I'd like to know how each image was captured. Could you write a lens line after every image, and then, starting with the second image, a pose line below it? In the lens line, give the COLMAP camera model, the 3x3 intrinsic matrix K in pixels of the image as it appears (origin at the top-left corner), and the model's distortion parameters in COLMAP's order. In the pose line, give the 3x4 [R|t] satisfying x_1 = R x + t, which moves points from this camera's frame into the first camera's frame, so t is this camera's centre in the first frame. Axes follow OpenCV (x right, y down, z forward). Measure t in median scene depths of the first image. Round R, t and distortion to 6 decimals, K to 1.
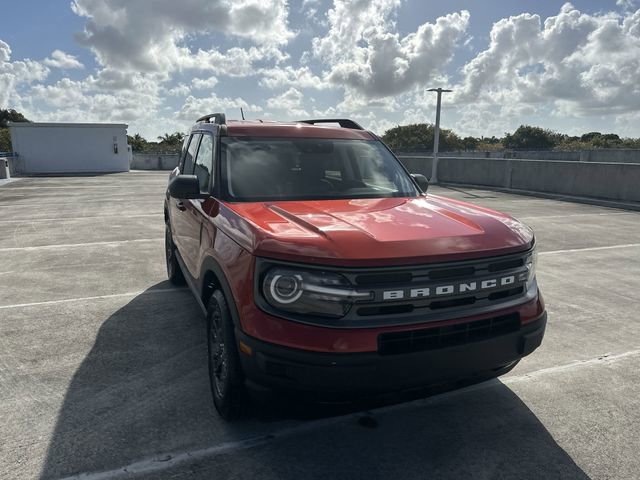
lens RADIAL K [[450.6, 0, 317.6], [0, 450.6, 245.6], [0, 0, 1]] dist [0.033186, -0.044268]
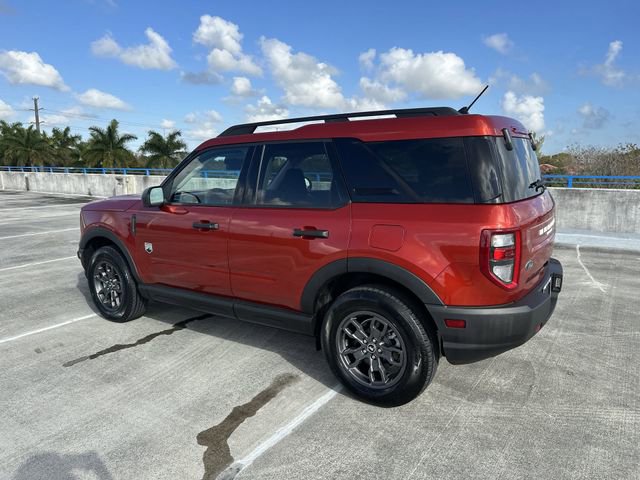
lens RADIAL K [[450.6, 0, 321.4], [0, 450.6, 245.8], [0, 0, 1]] dist [0.033186, -0.044268]
pose [[-0.839079, 0.098578, -0.535004, 0.473087], [-0.115666, 0.928631, 0.352513, -0.442982], [0.531571, 0.357668, -0.767793, 2.080284]]
